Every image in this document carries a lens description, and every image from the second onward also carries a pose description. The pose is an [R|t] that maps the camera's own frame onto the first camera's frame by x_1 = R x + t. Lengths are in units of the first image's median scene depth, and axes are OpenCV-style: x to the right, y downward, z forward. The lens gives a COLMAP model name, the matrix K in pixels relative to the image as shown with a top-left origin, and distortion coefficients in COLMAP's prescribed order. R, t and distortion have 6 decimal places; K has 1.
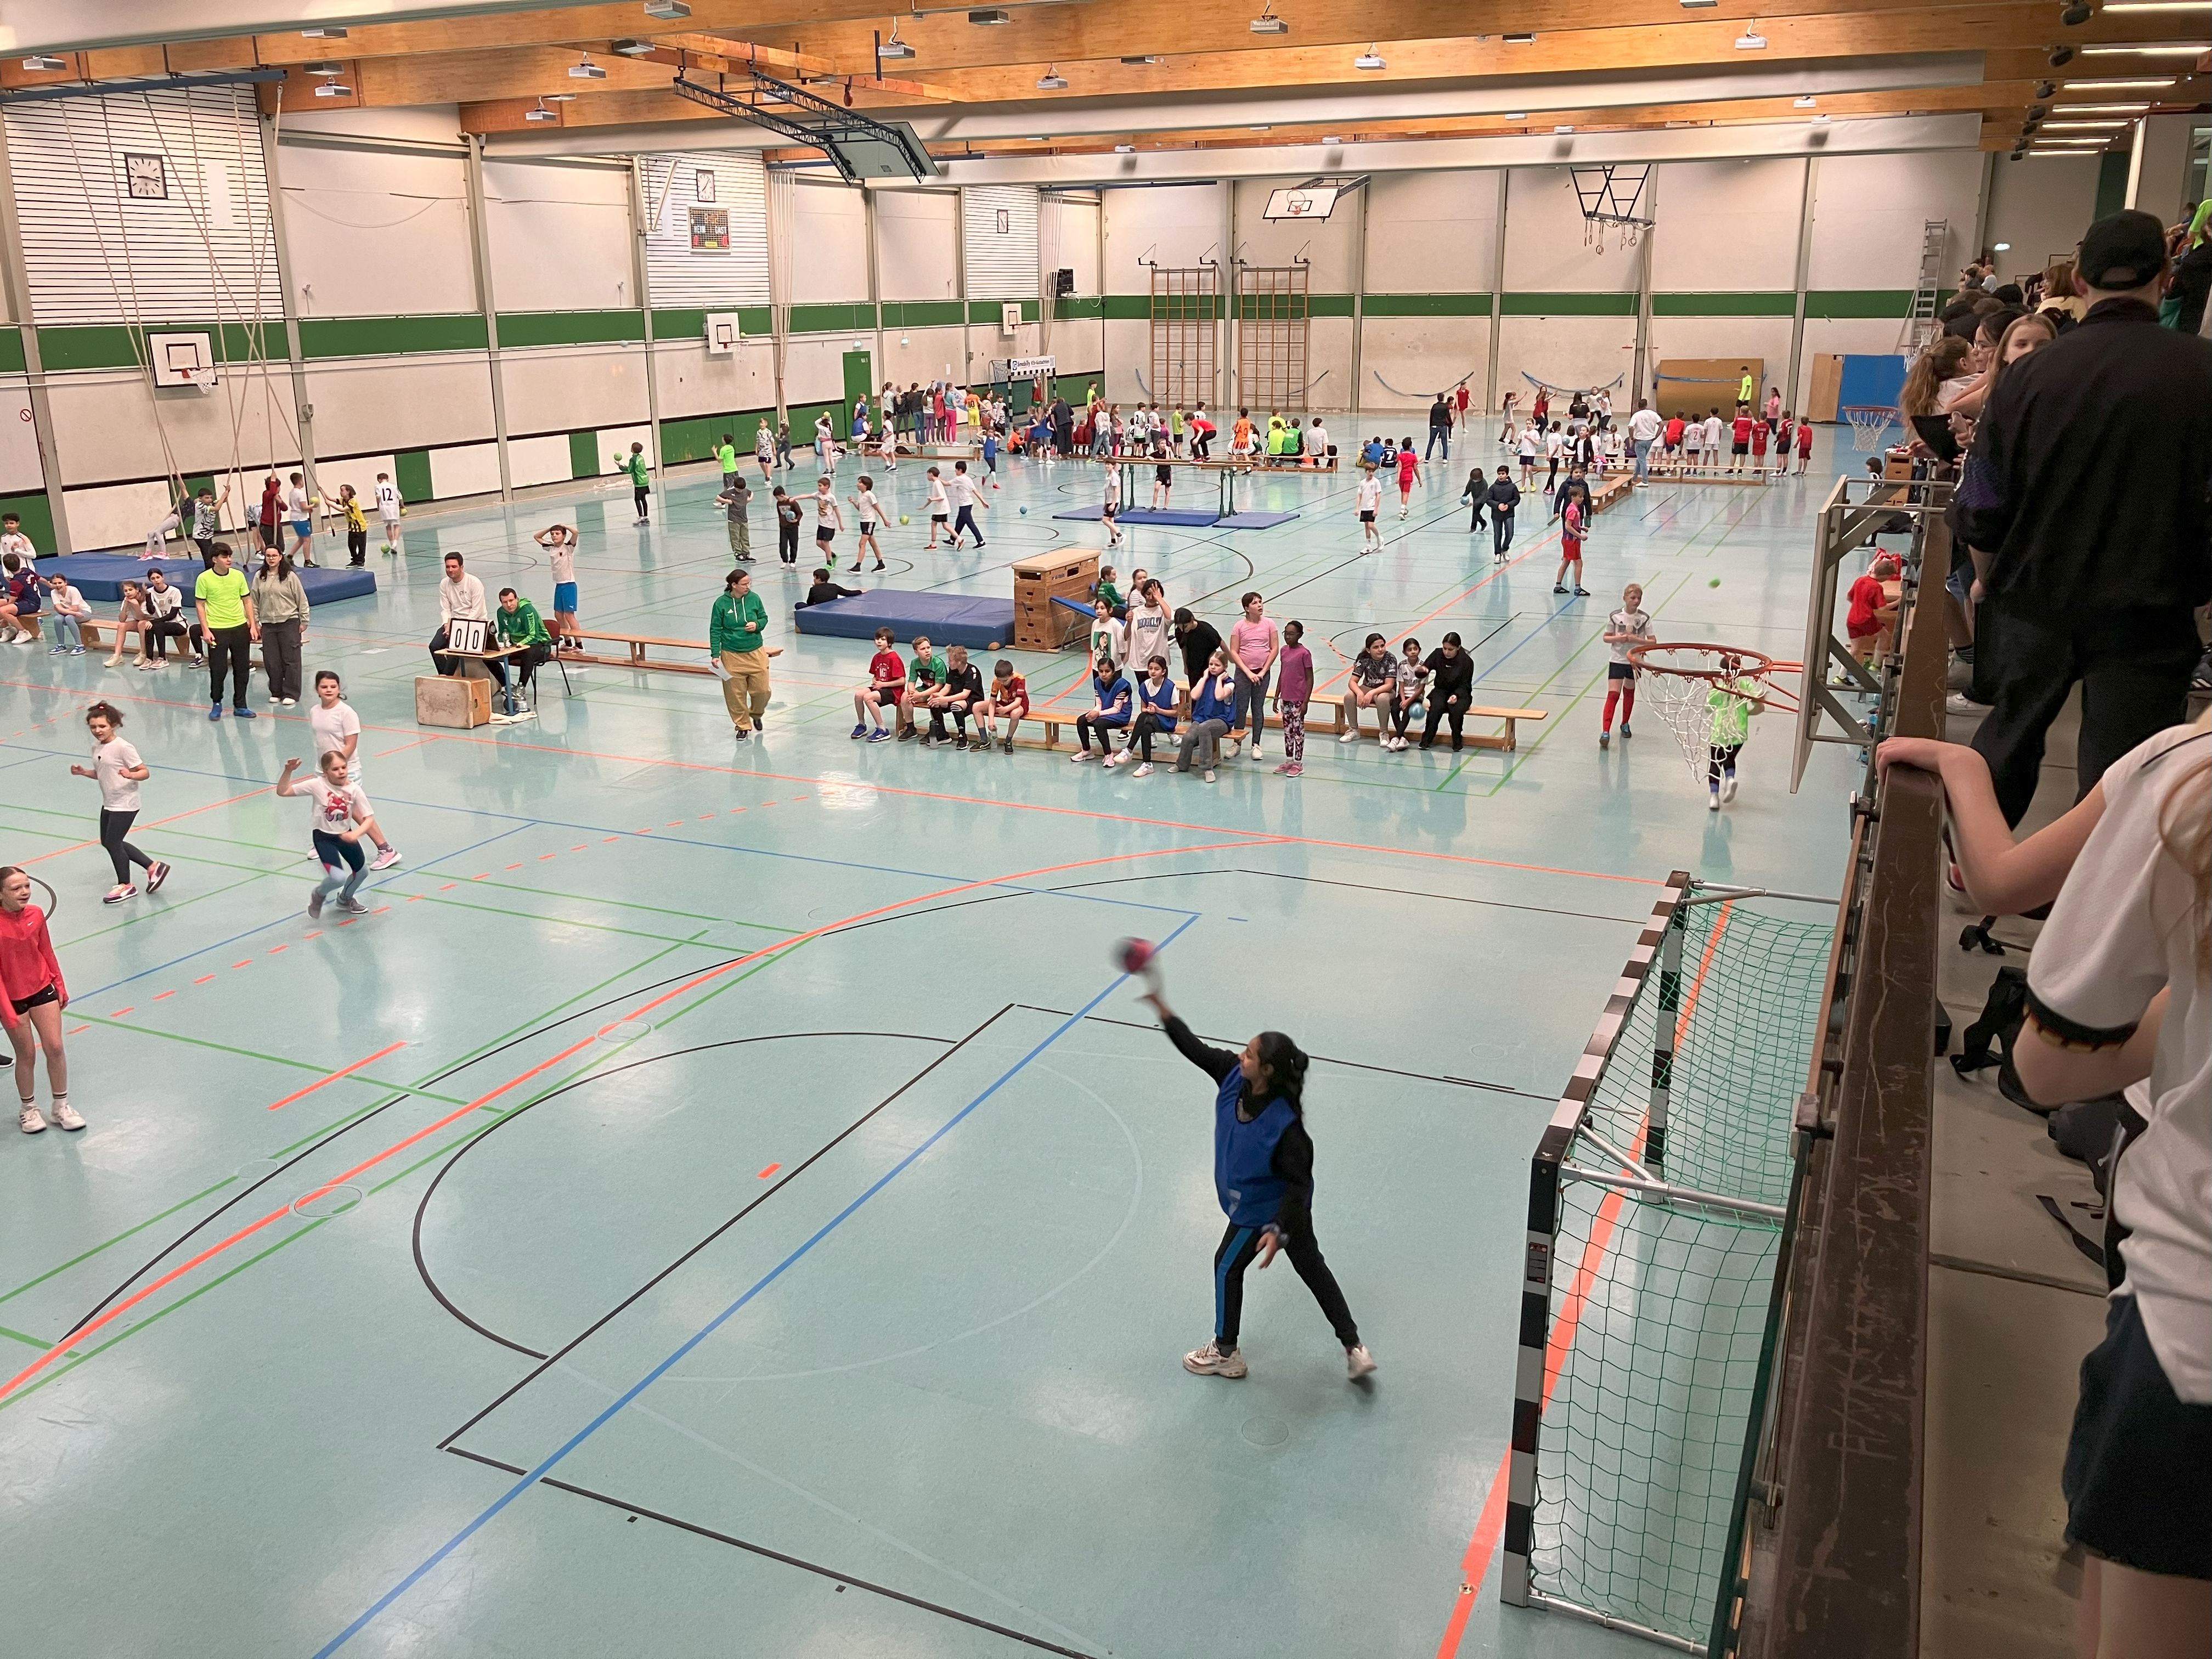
lens RADIAL K [[1804.0, 0, 1106.0], [0, 1804.0, 829.5], [0, 0, 1]] dist [-0.031267, -0.005087]
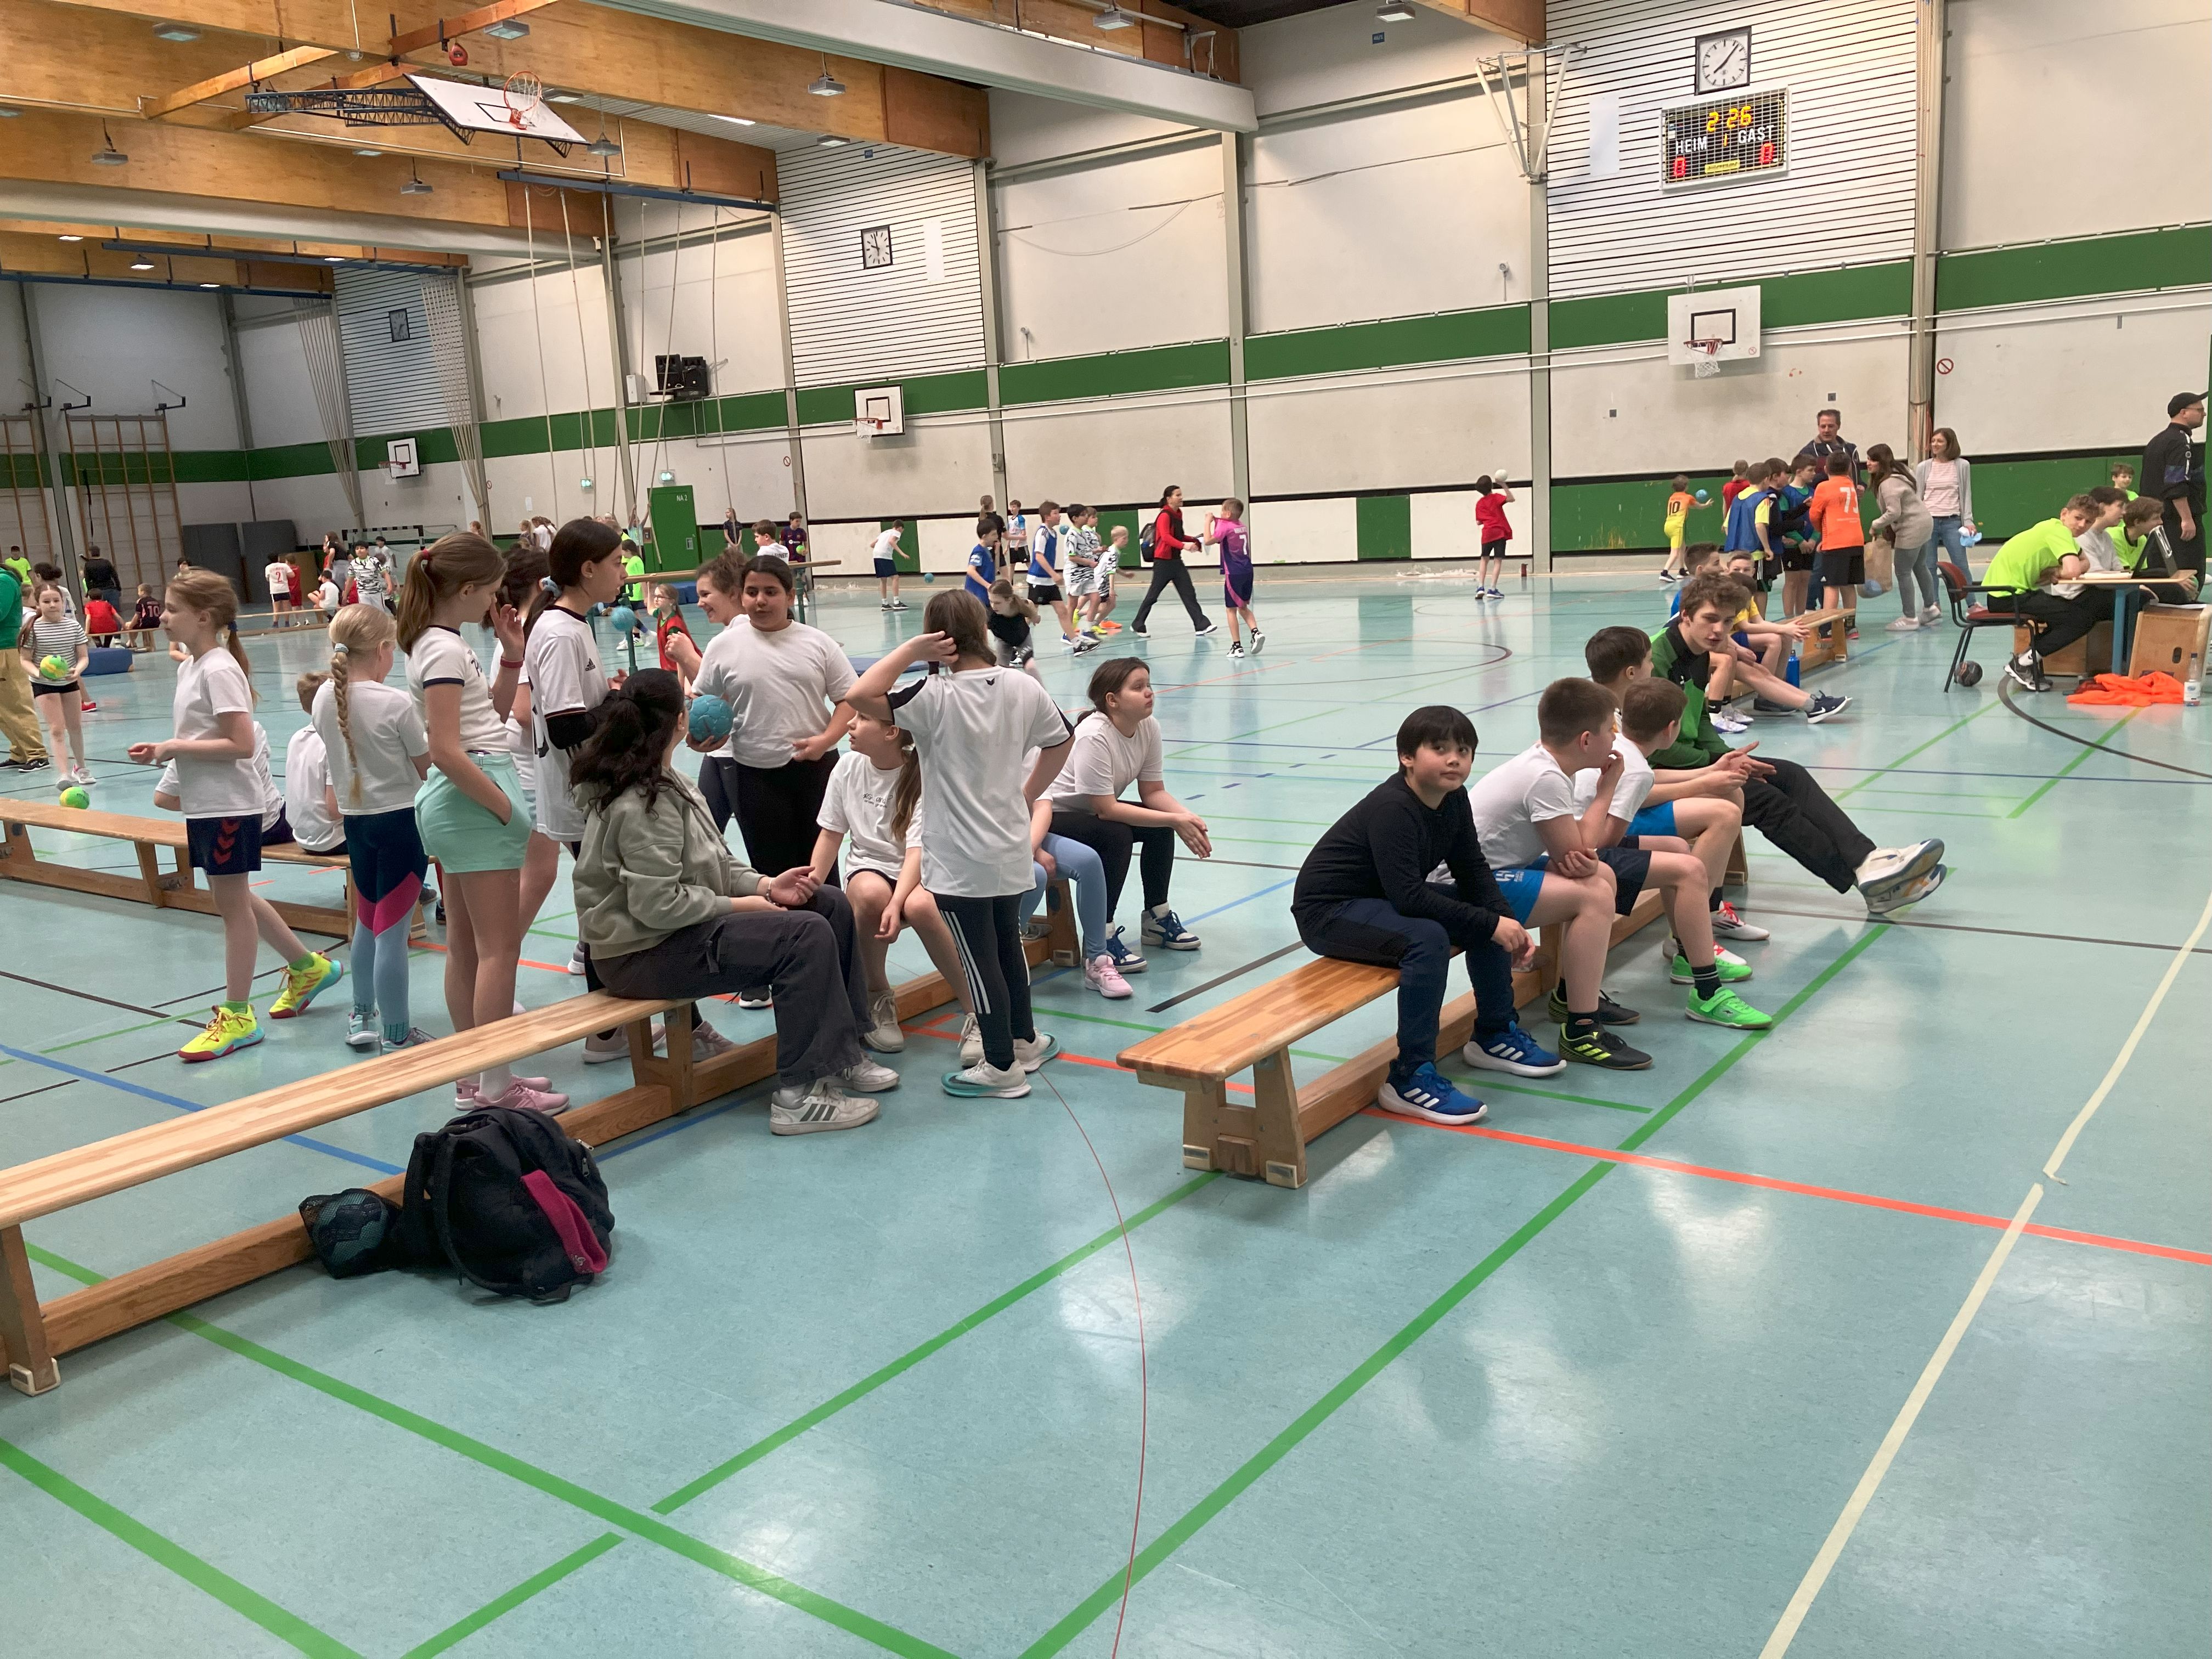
lens RADIAL K [[1804.0, 0, 1106.0], [0, 1804.0, 829.5], [0, 0, 1]] dist [-0.031267, -0.005087]
pose [[-0.206851, 0.289108, -0.934681, 0.424860], [-0.165613, 0.931210, 0.324686, -0.313589], [0.964254, 0.221957, -0.144742, 1.040596]]
